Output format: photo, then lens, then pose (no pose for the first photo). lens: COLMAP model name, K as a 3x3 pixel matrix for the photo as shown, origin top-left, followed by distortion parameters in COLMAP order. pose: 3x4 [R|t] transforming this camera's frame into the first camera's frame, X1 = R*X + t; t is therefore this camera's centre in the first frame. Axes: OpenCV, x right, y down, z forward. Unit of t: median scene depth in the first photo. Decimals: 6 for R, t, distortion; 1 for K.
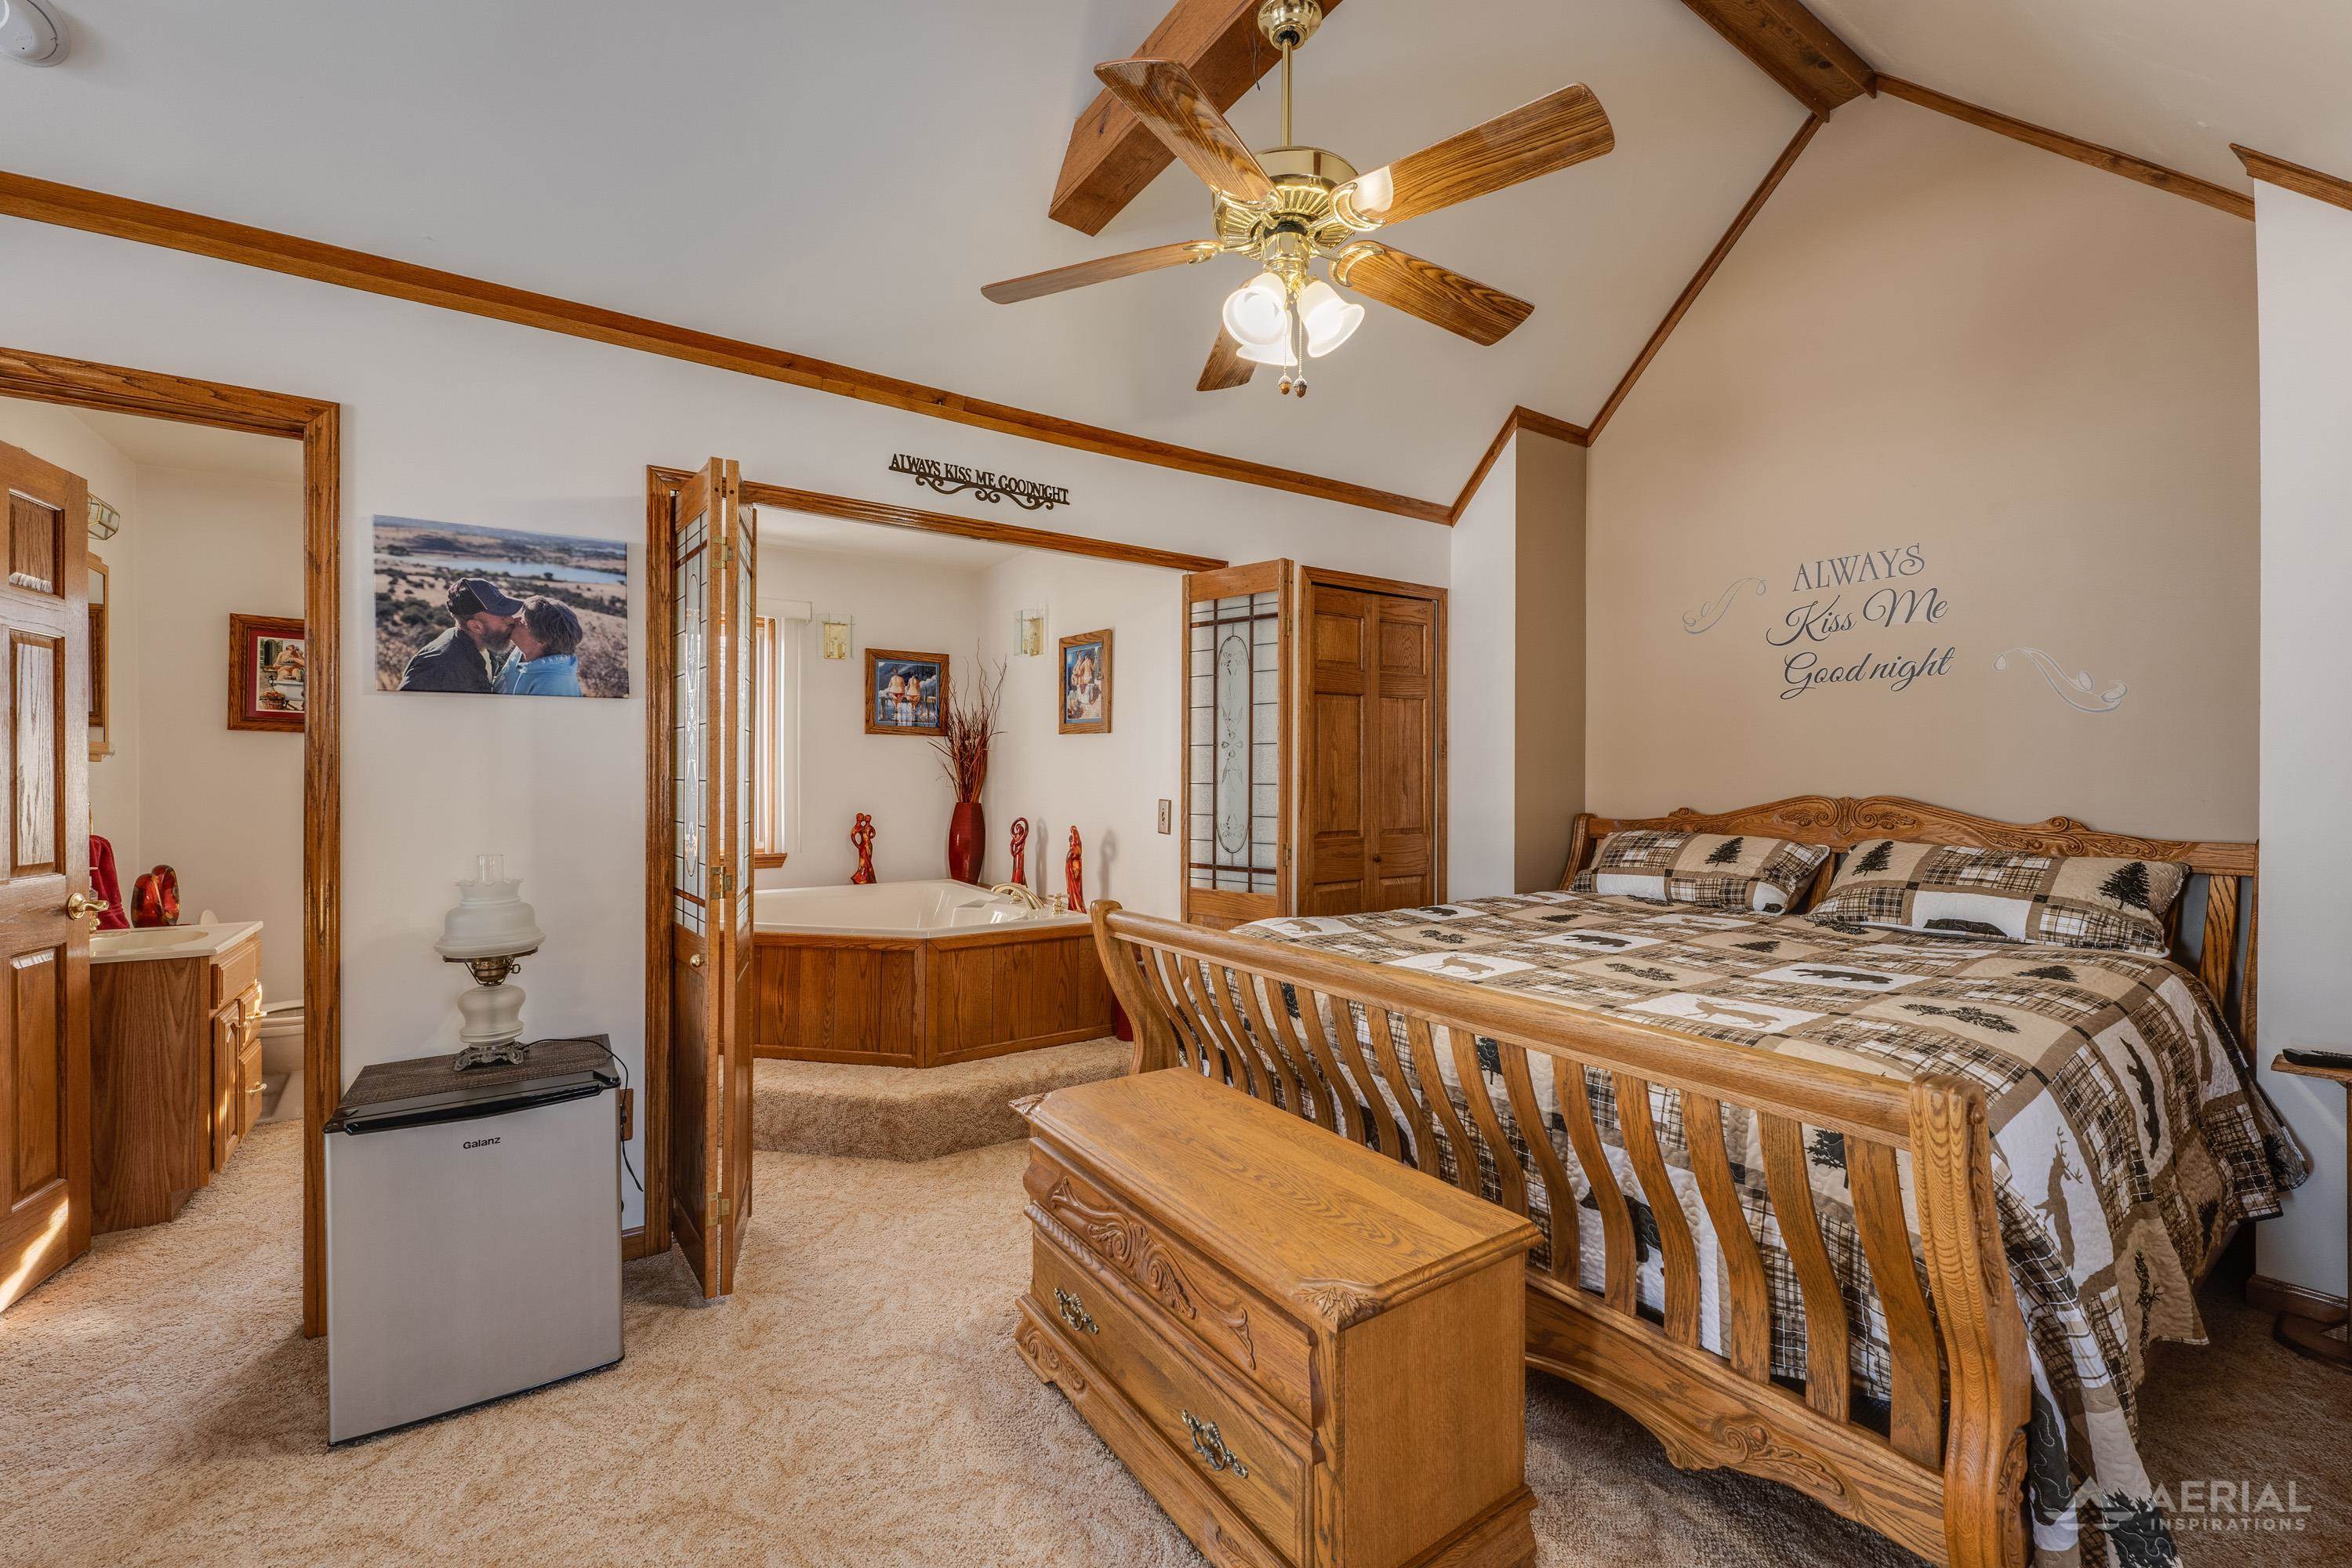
lens RADIAL K [[961.7, 0, 1138.4], [0, 961.7, 799.7], [0, 0, 1]] dist [0.001516, -0.000091]
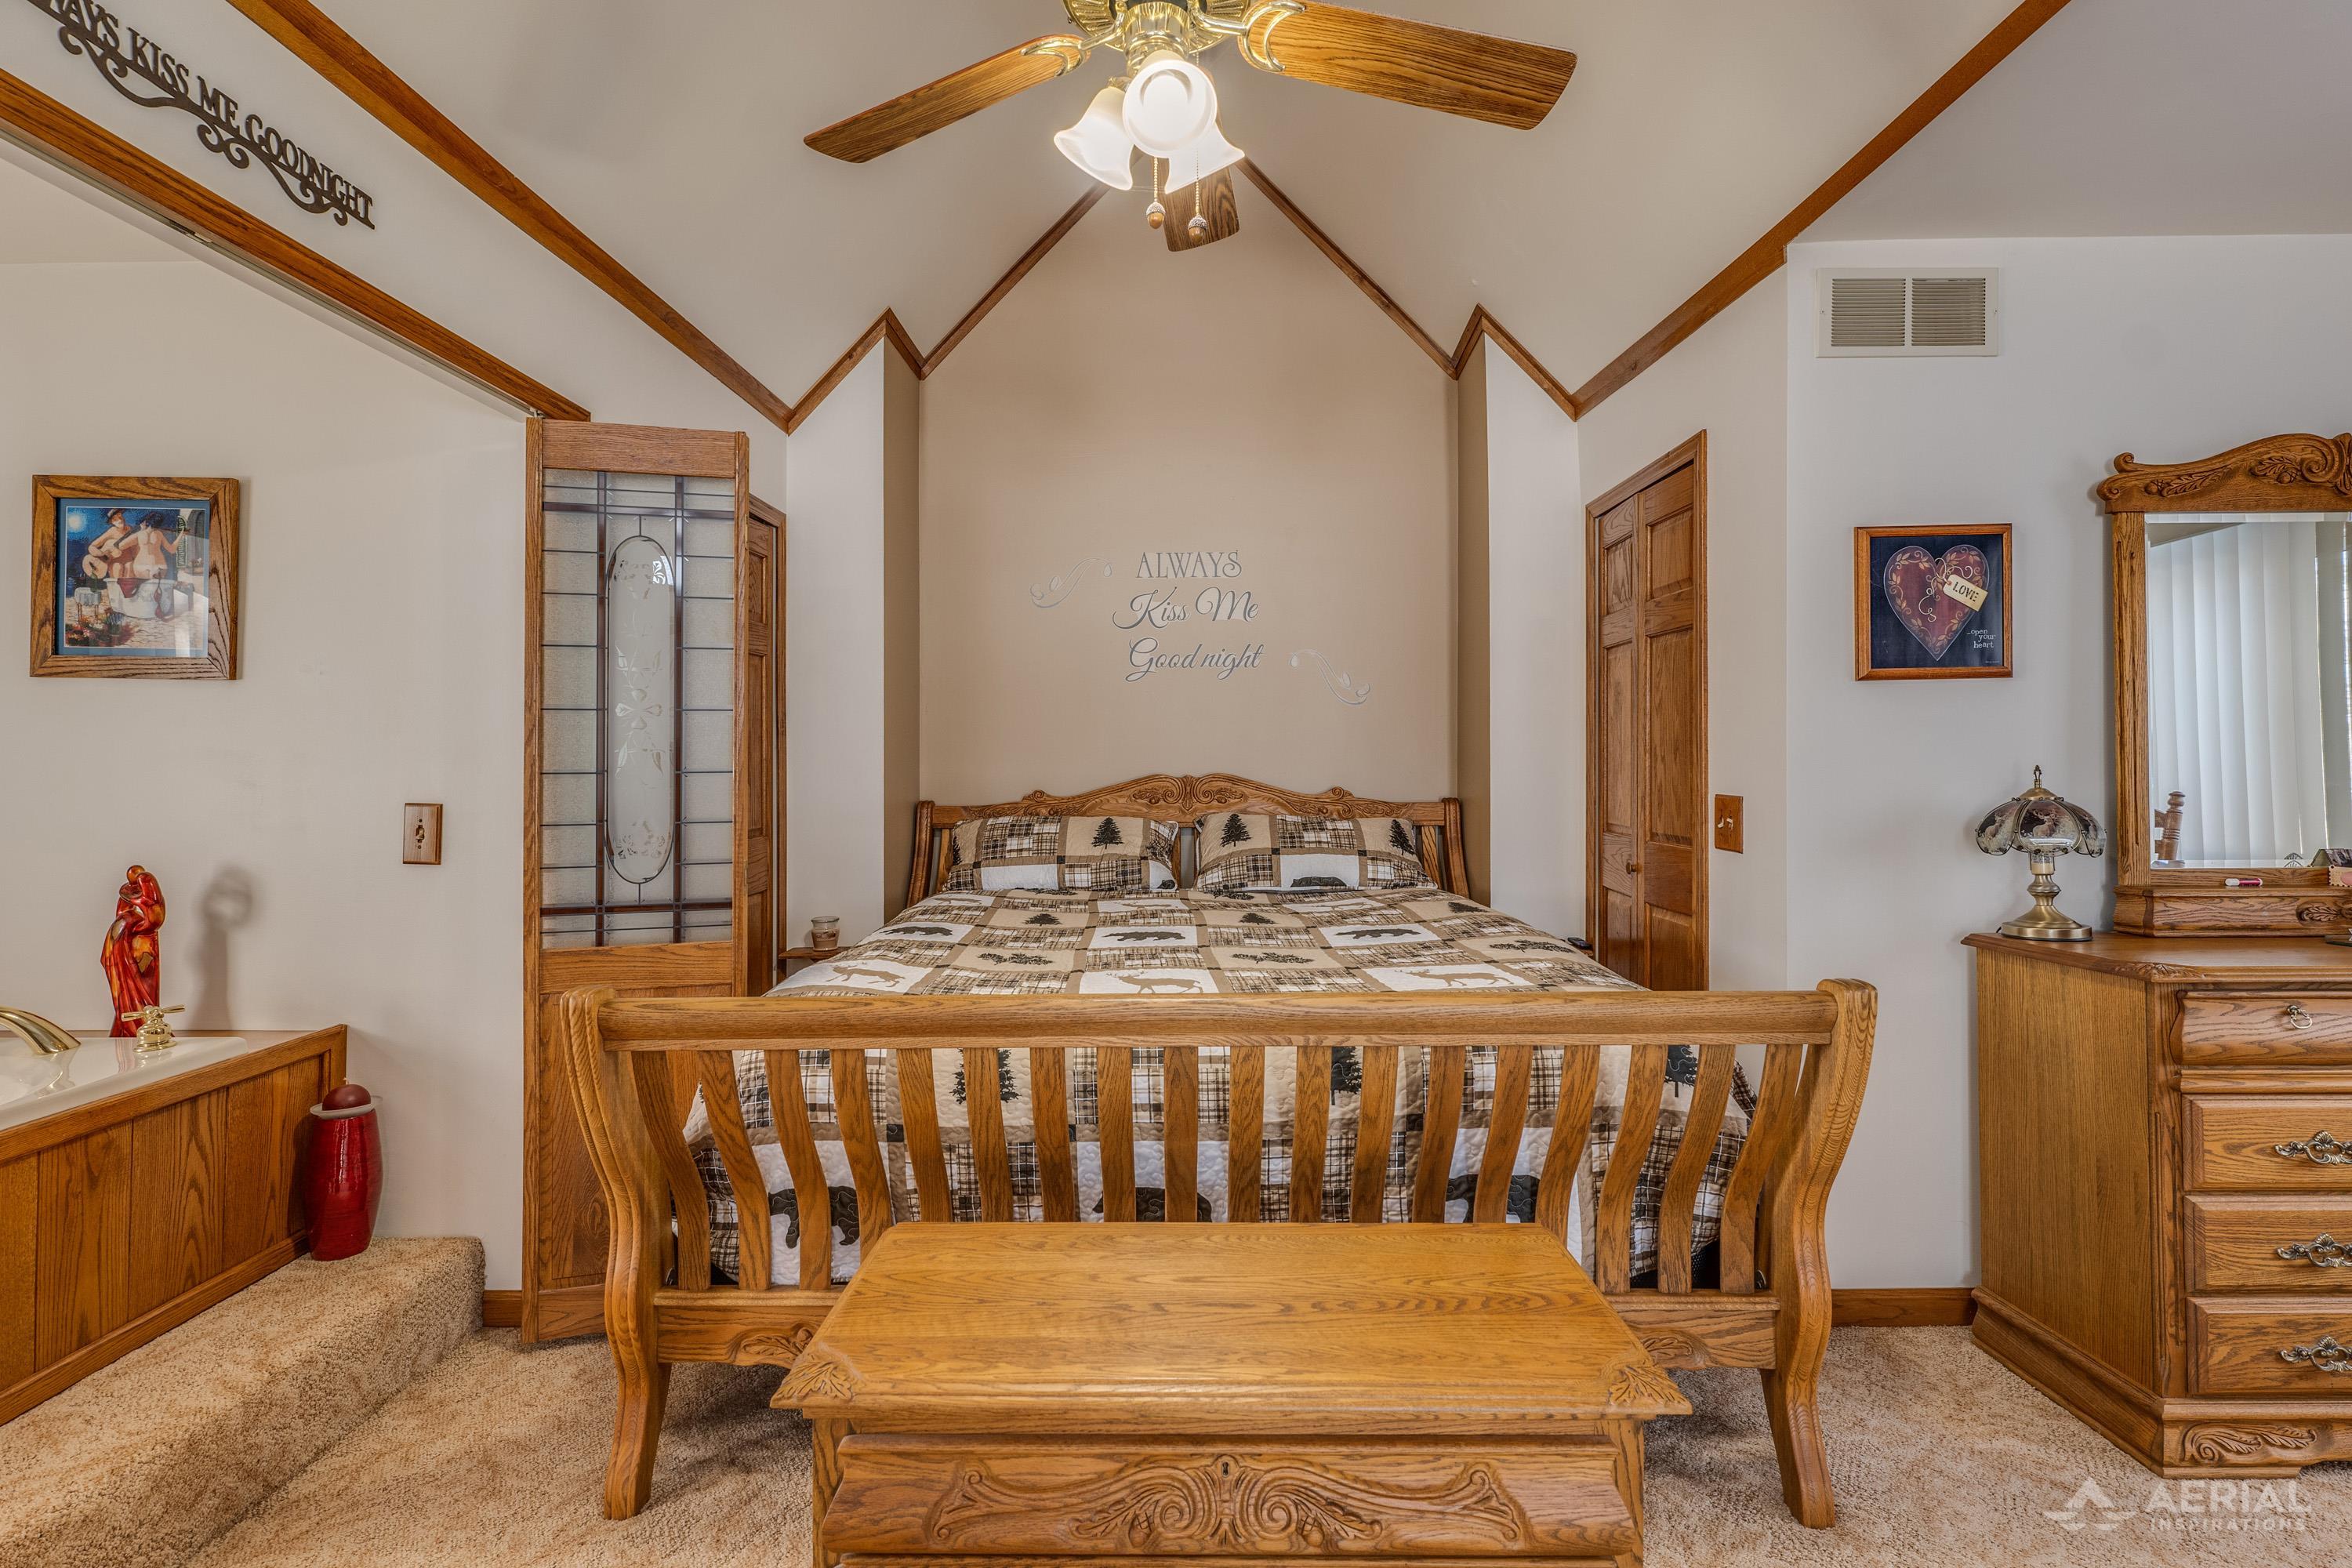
lens RADIAL K [[1133.3, 0, 1173.4], [0, 1133.3, 774.7], [0, 0, 1]] dist [-0.001425, -0.001308]
pose [[0.553324, -0.018104, 0.832769, -0.316453], [0.027967, 0.999604, 0.003149, -0.007587], [-0.832497, 0.021547, 0.553611, 0.299178]]
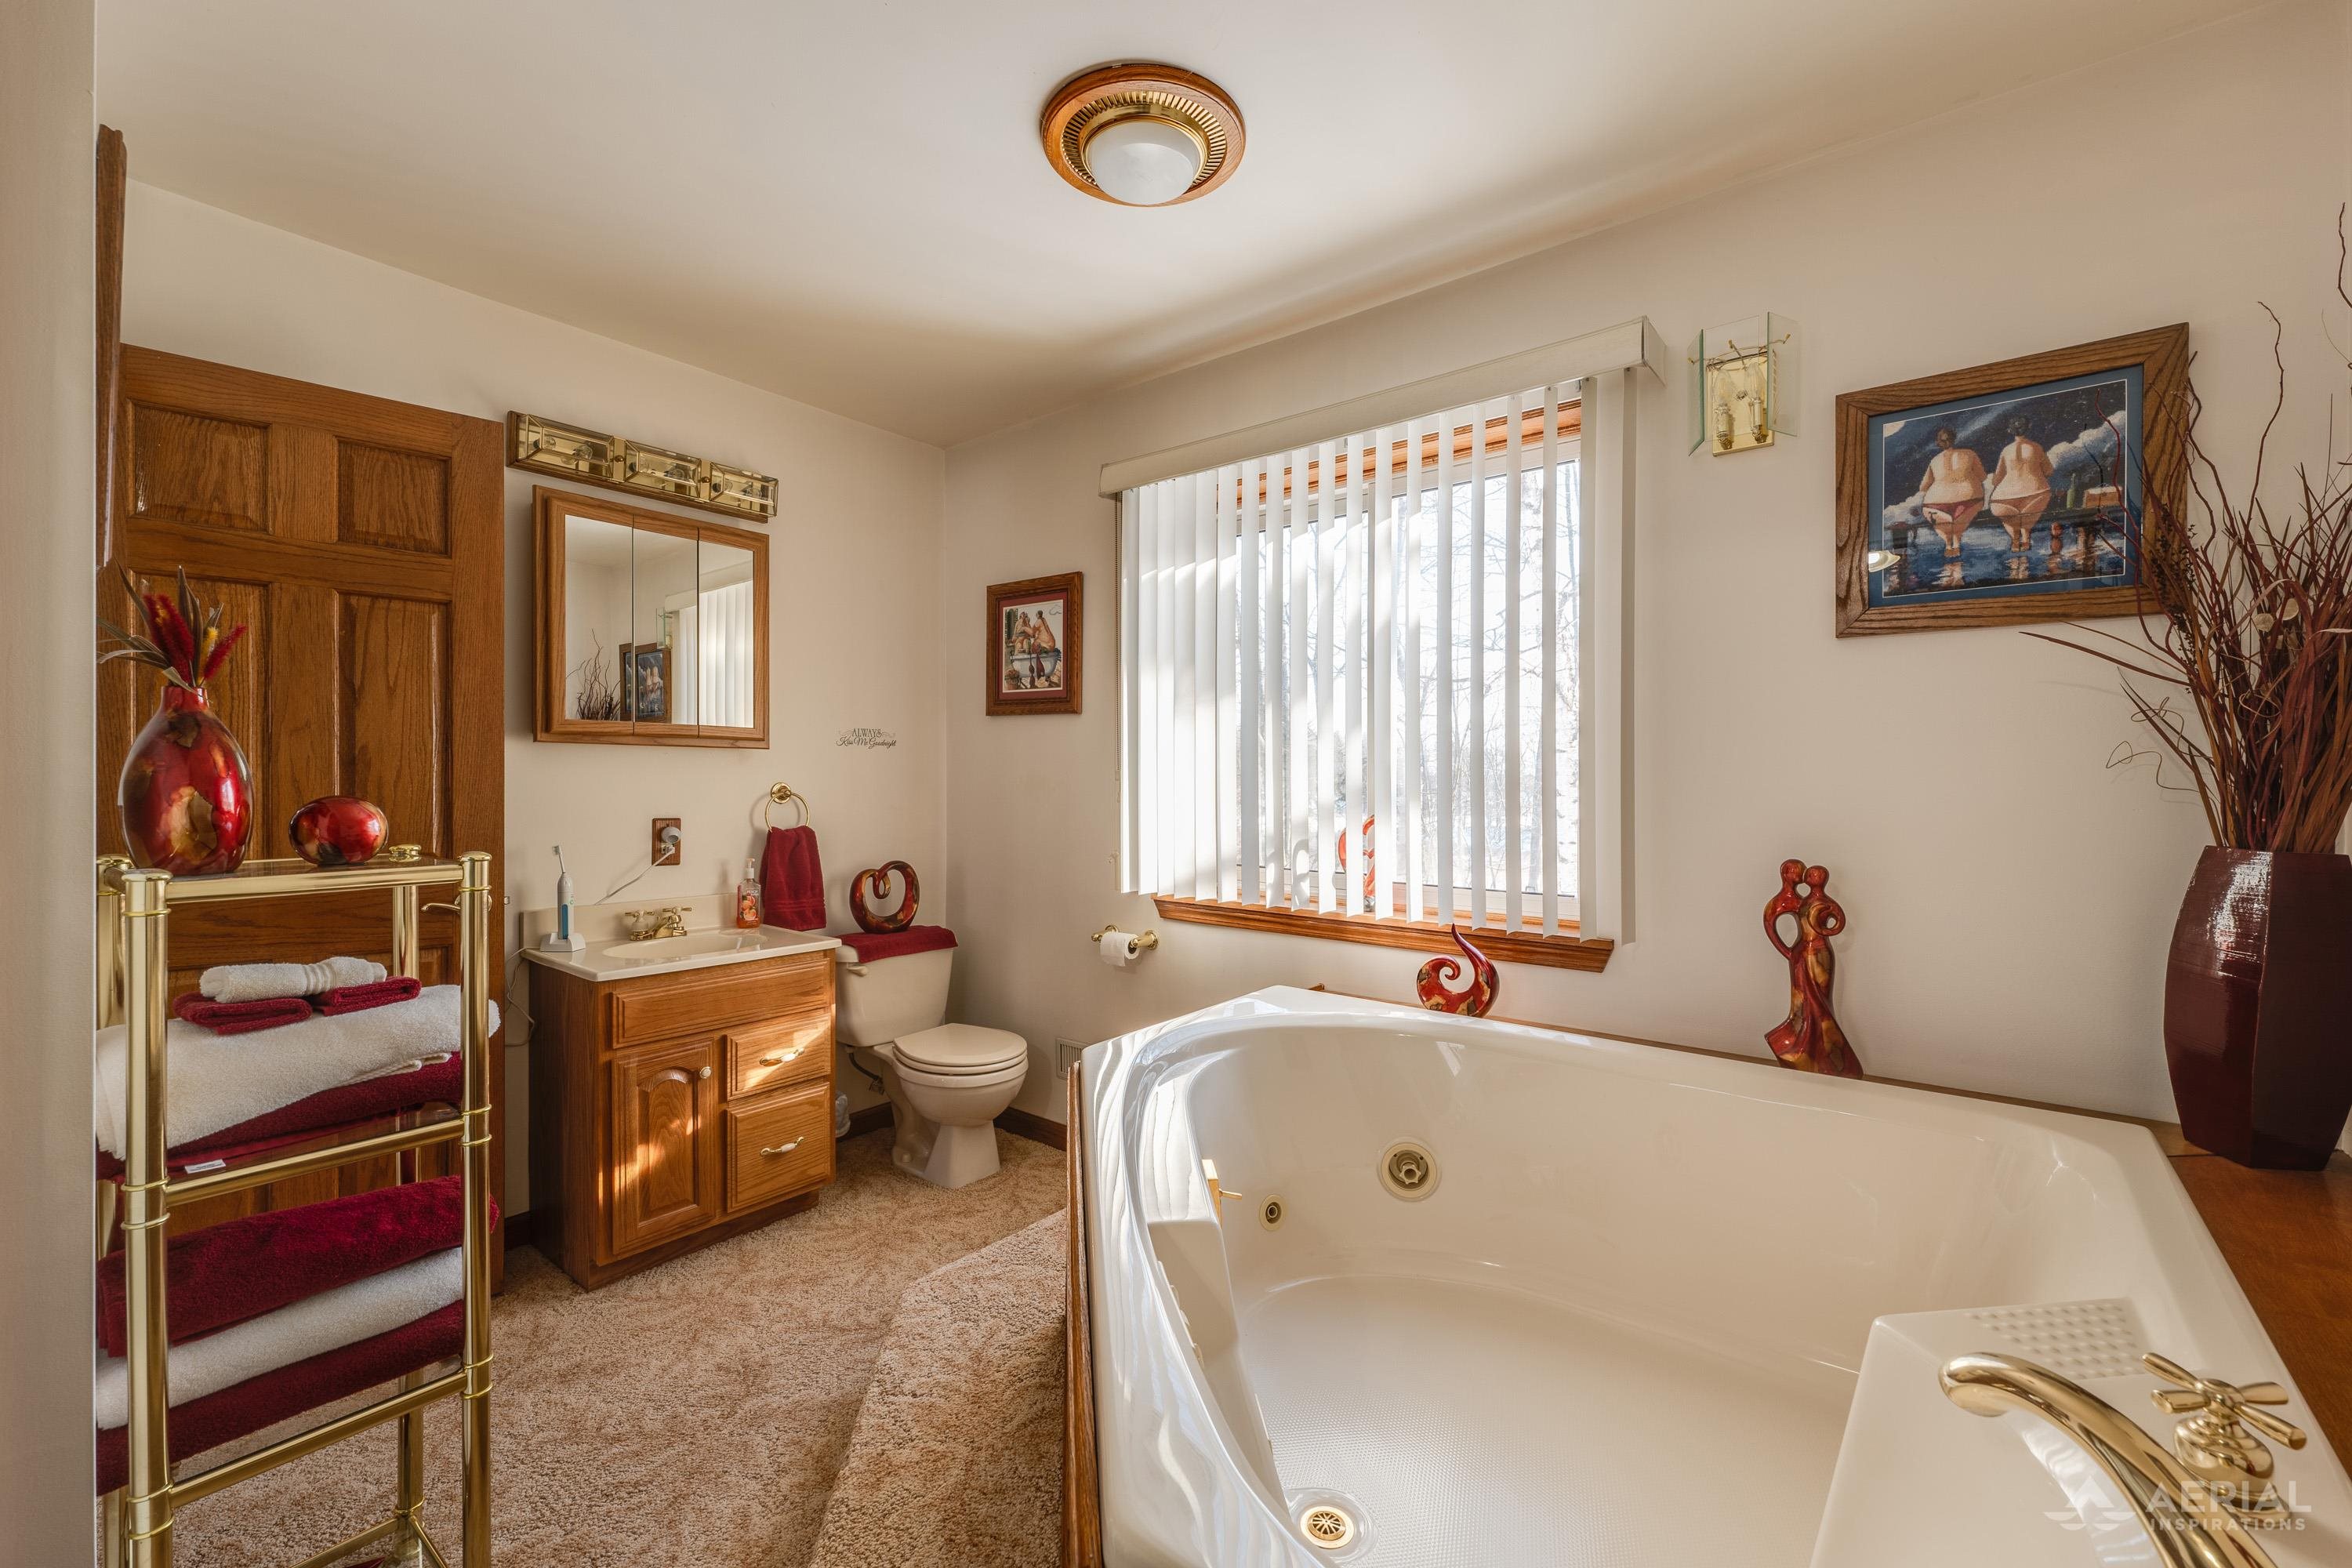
lens RADIAL K [[961.7, 0, 1172.9], [0, 961.7, 764.4], [0, 0, 1]] dist [0.001516, -0.000091]
pose [[0.308087, -0.008072, -0.951324, -0.029869], [-0.017315, 0.999751, -0.014091, -0.017446], [0.951201, 0.020813, 0.307870, 0.954876]]
